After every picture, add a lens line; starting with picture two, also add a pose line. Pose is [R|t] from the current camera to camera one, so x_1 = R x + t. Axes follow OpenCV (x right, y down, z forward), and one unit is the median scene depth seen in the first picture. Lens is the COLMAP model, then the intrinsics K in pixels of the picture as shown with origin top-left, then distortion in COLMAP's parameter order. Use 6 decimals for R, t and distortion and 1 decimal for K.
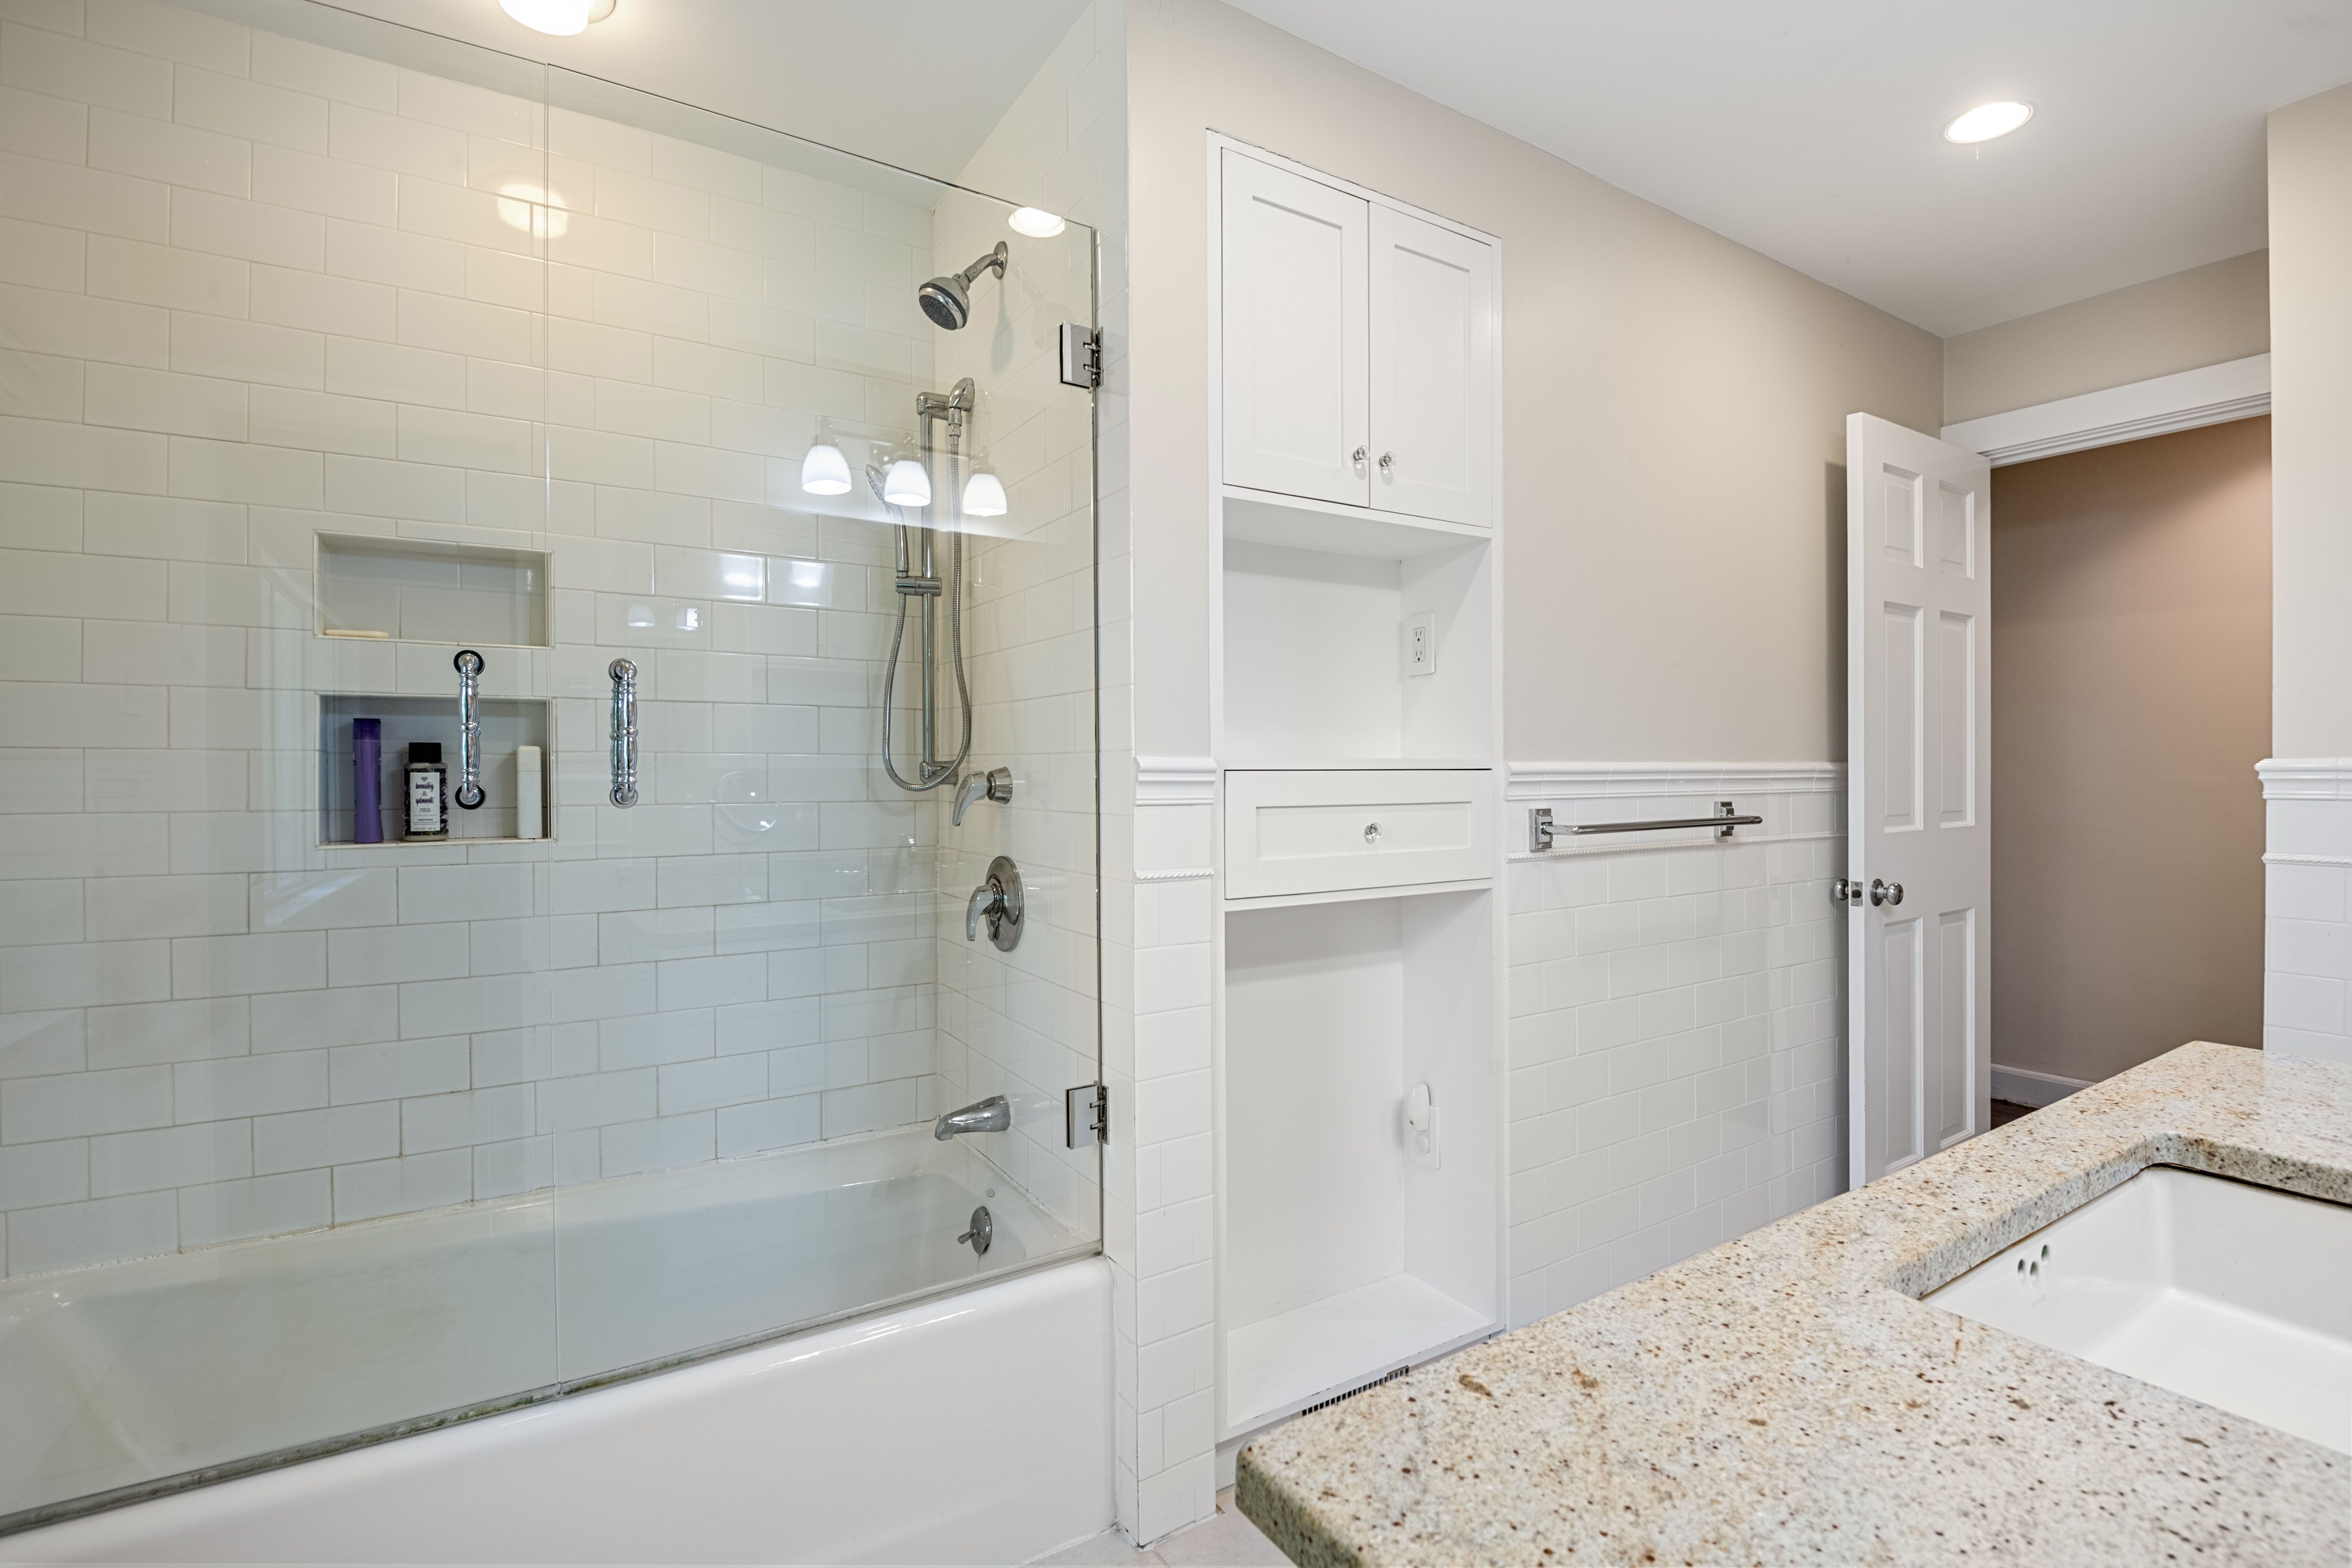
lens RADIAL K [[1090.0, 0, 1176.0], [0, 1090.0, 784.0], [0, 0, 1]] dist [0.024906, -0.028582]
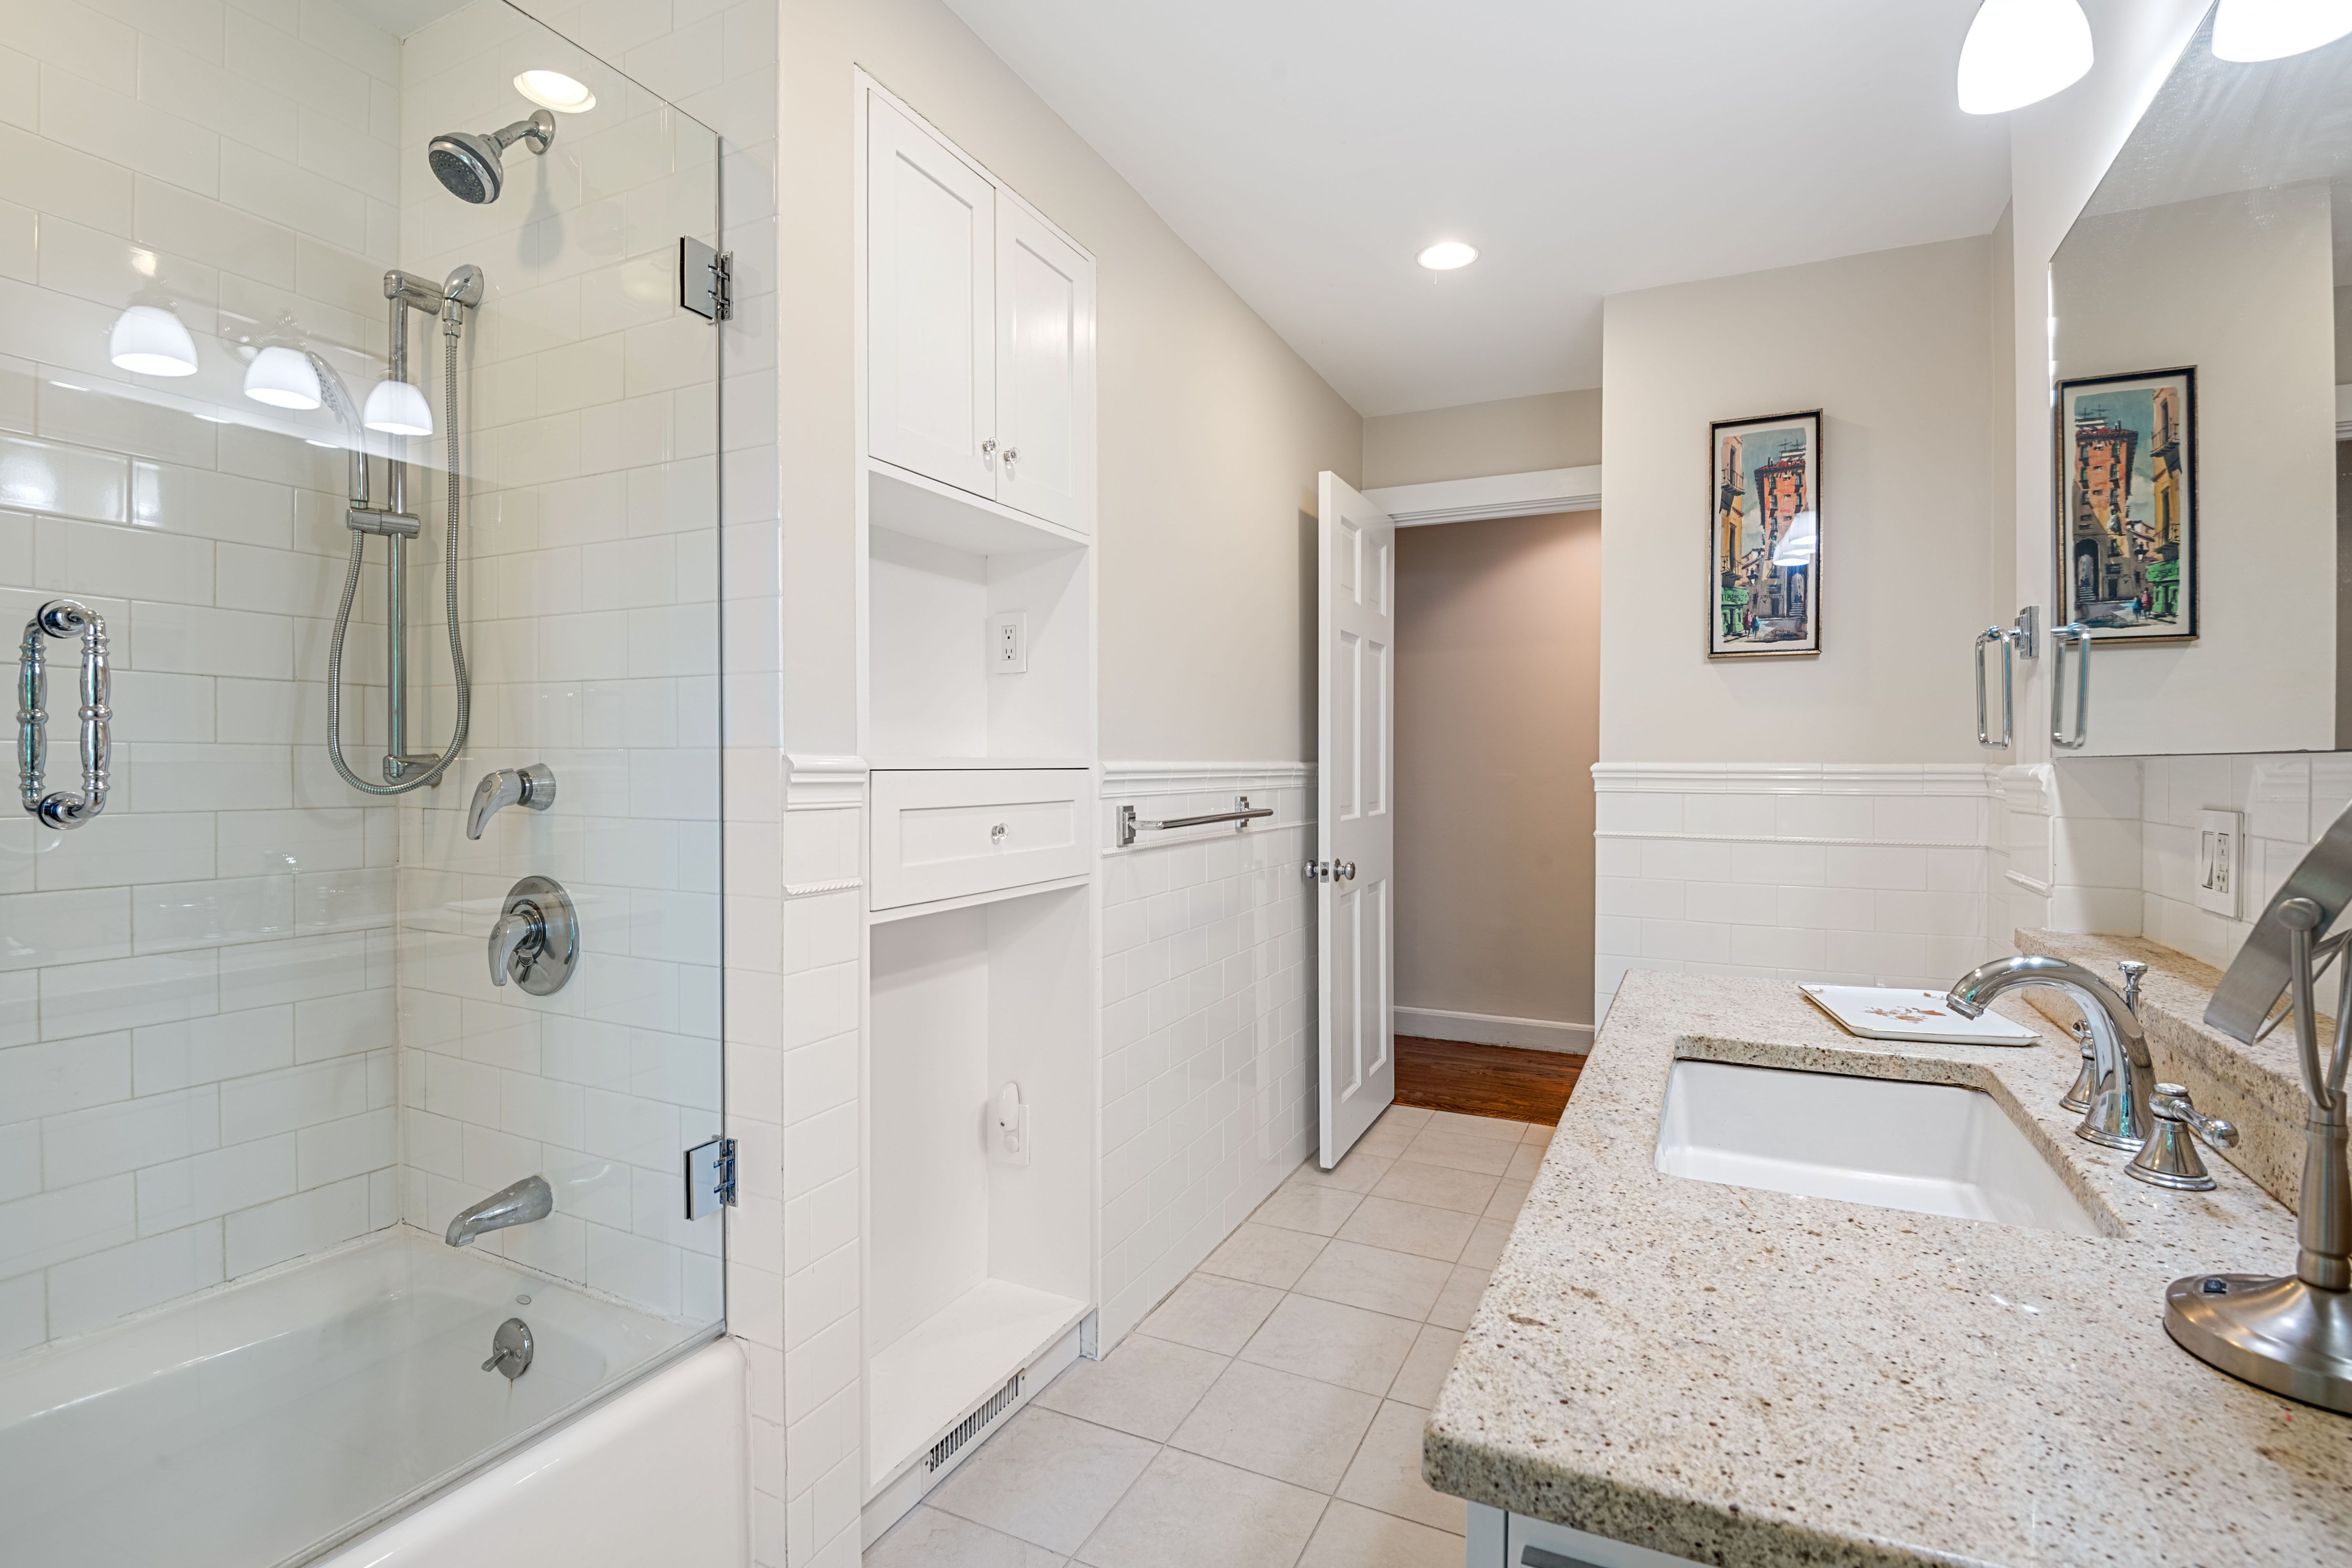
lens RADIAL K [[1114.6, 0, 1175.0], [0, 1114.6, 777.5], [0, 0, 1]] dist [0.023252, -0.031149]
pose [[0.850280, -0.001669, 0.526328, -0.195926], [0.001410, 0.999999, 0.000893, -0.005764], [-0.526328, -0.000017, 0.850281, 0.059910]]
